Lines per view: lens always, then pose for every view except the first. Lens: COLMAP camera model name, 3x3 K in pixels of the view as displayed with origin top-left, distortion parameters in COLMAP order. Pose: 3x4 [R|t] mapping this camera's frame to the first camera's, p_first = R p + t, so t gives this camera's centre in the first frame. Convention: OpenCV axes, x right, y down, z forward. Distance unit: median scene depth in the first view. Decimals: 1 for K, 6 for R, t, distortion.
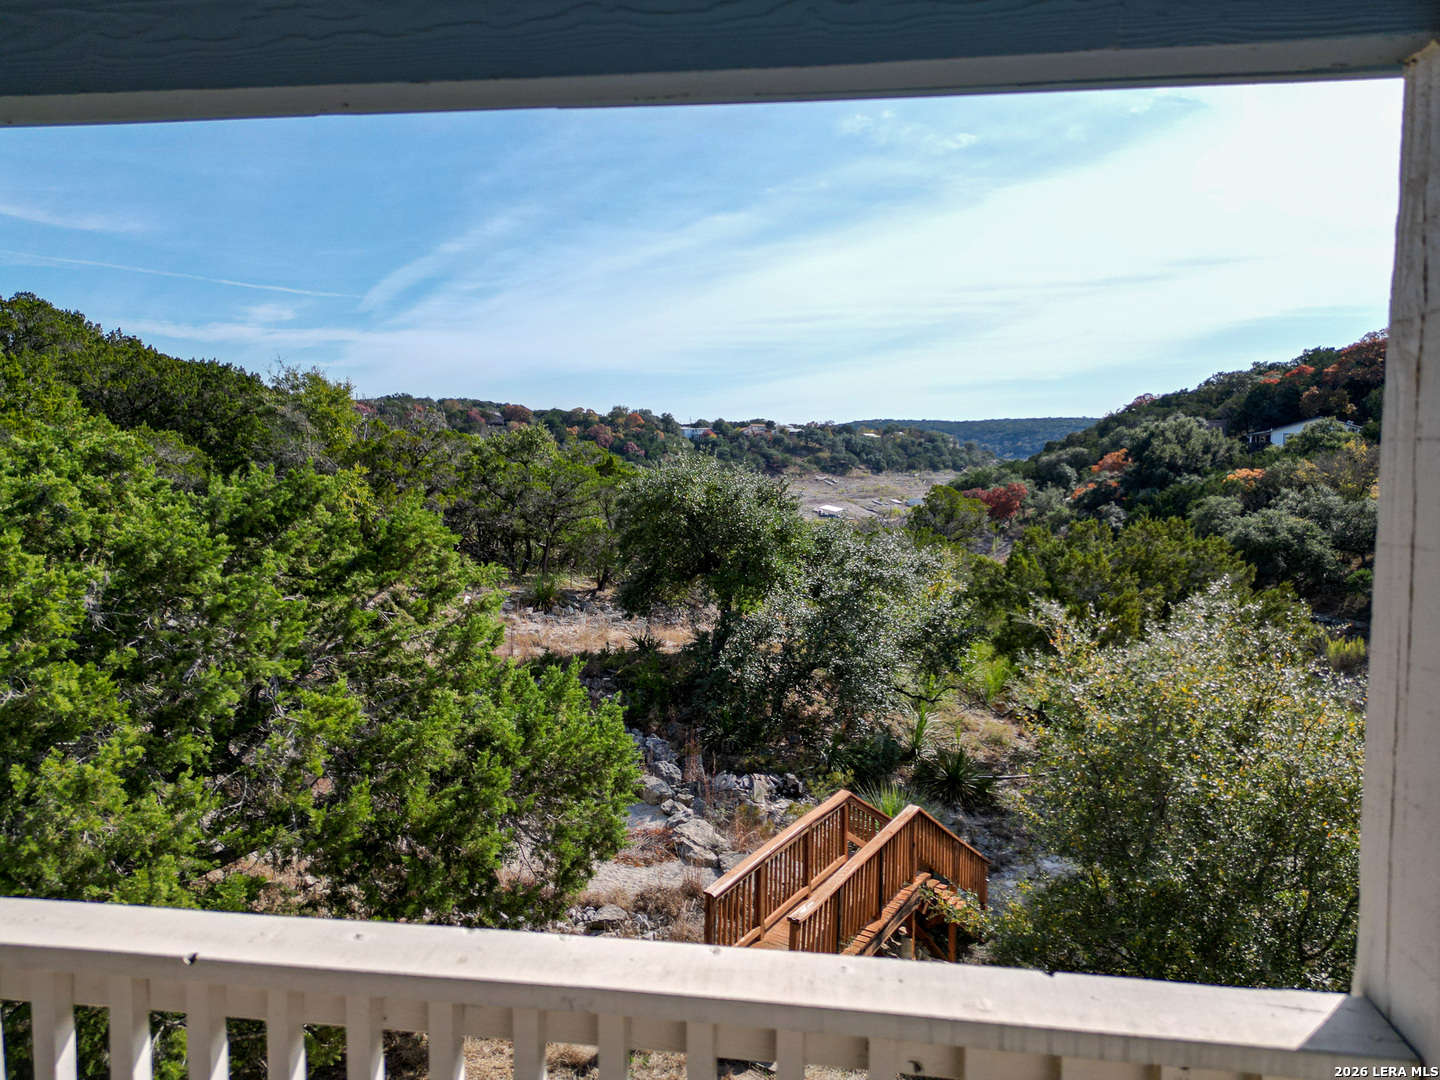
lens RADIAL K [[1005.7, 0, 706.5], [0, 1005.7, 532.0], [0, 0, 1]] dist [0.064156, -0.054239]
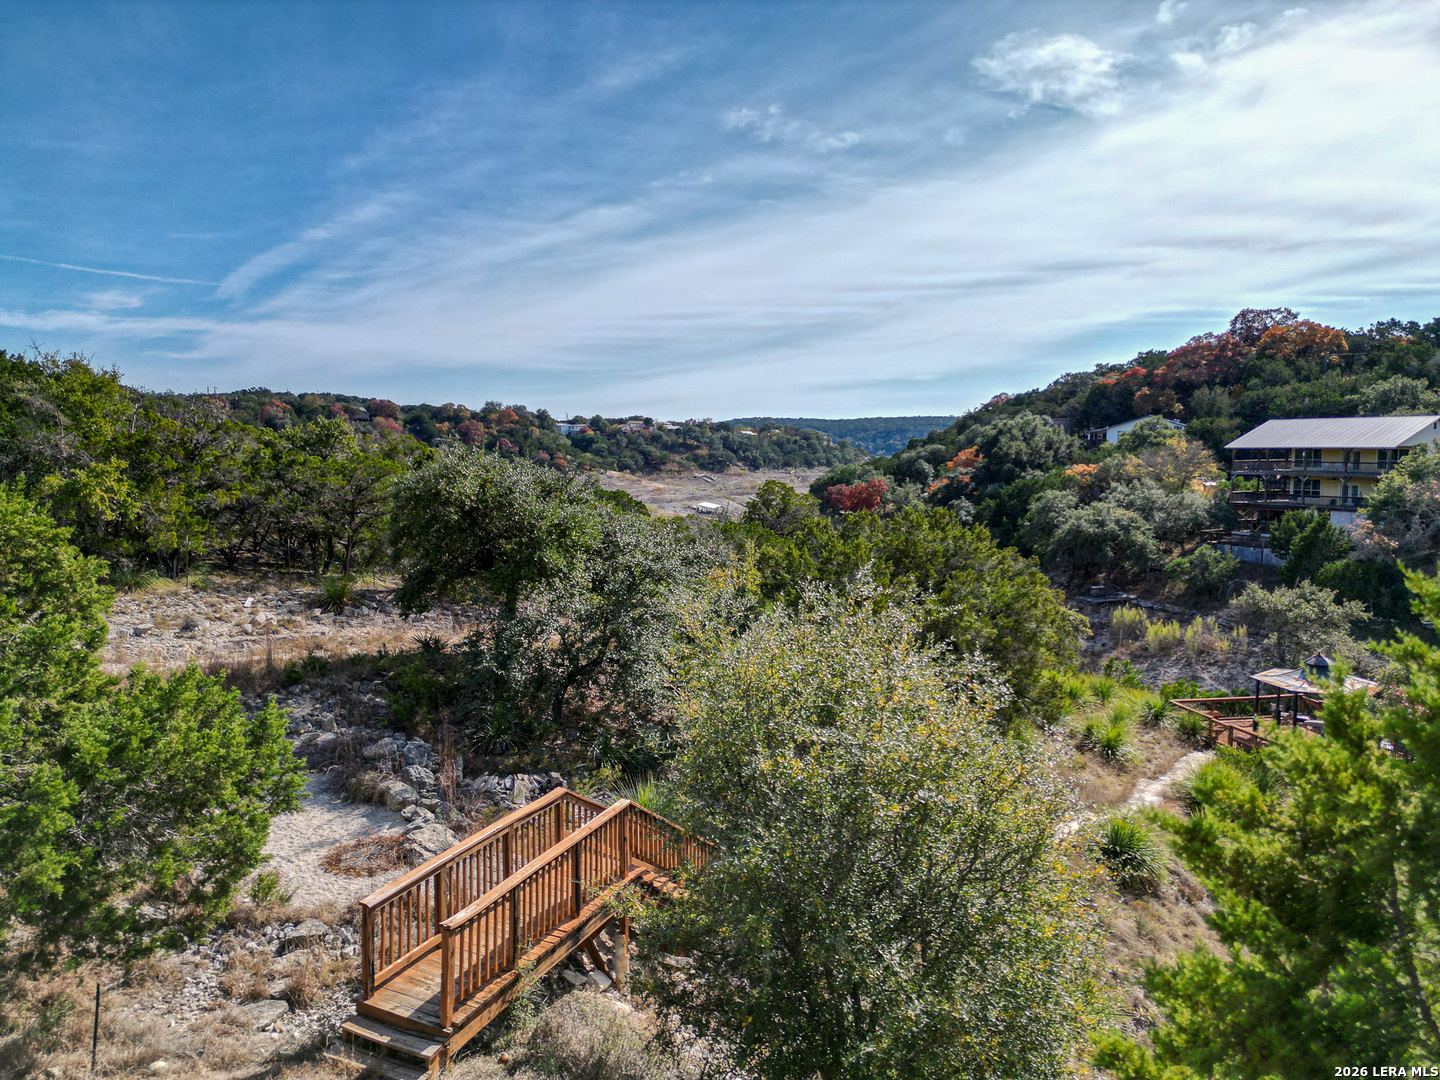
lens RADIAL K [[1005.7, 0, 713.2], [0, 1005.7, 546.2], [0, 0, 1]] dist [0.064156, -0.054239]
pose [[0.992568, -0.012312, 0.121071, 0.024993], [0.010311, 0.999800, 0.017138, 0.001043], [-0.121257, -0.015763, 0.992496, 0.002401]]
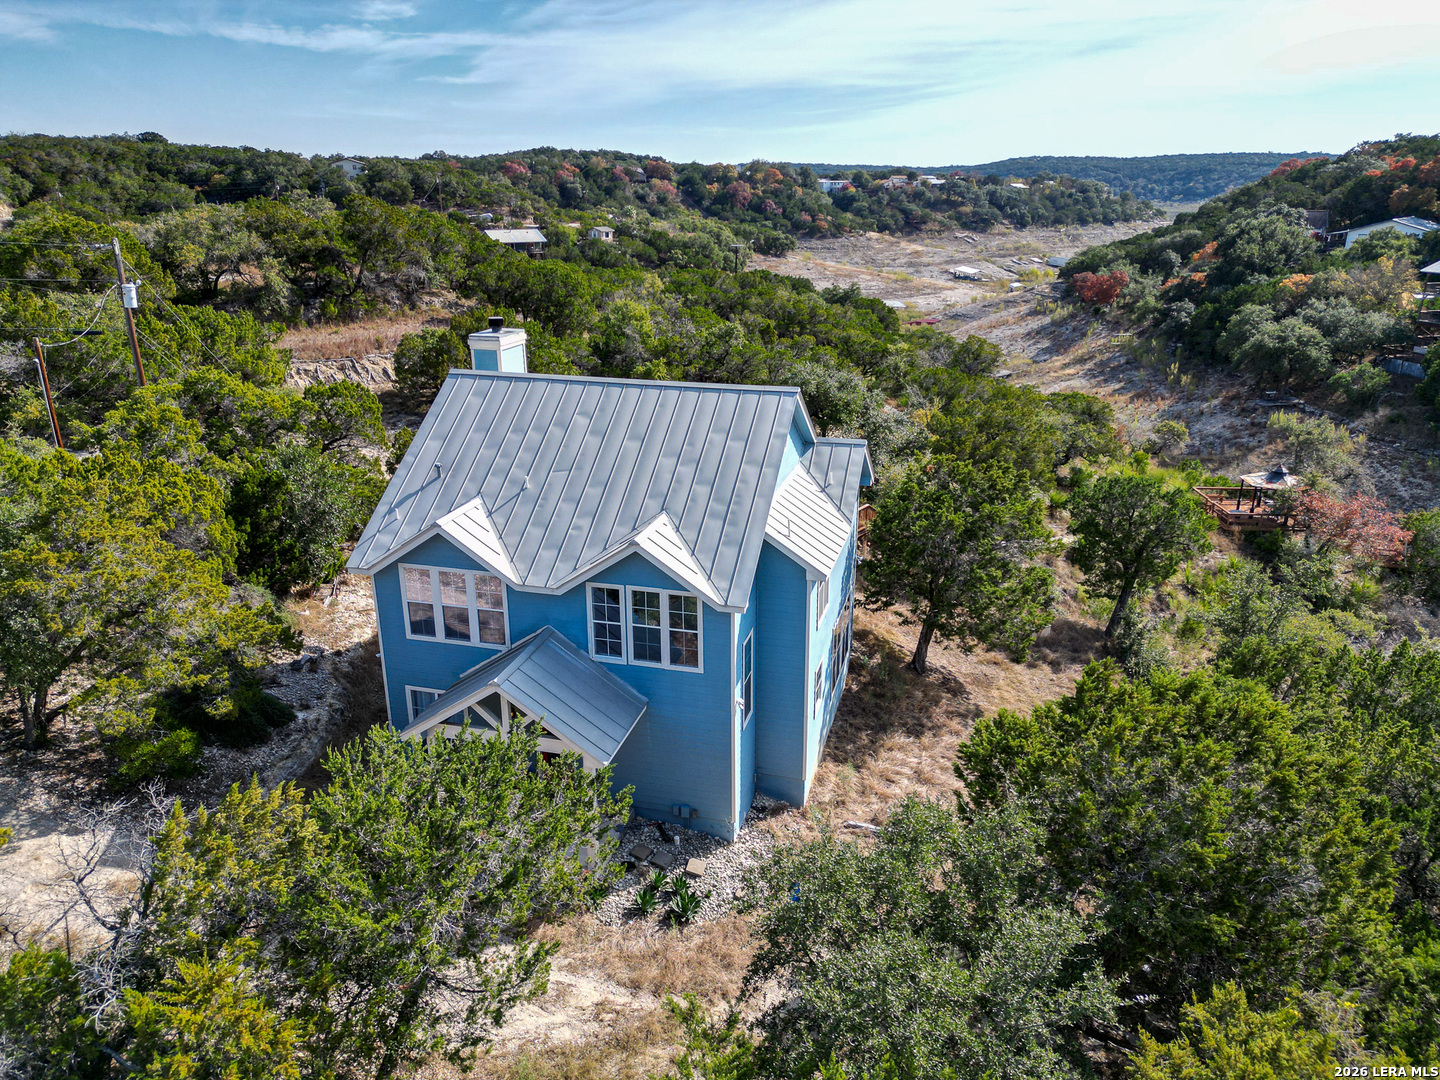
lens RADIAL K [[1005.7, 0, 710.4], [0, 1005.7, 579.2], [0, 0, 1]] dist [0.064156, -0.054239]
pose [[0.992057, 0.043123, -0.118170, 0.012596], [-0.007411, 0.957809, 0.287311, -0.069140], [0.125574, -0.284153, 0.950520, -0.353390]]
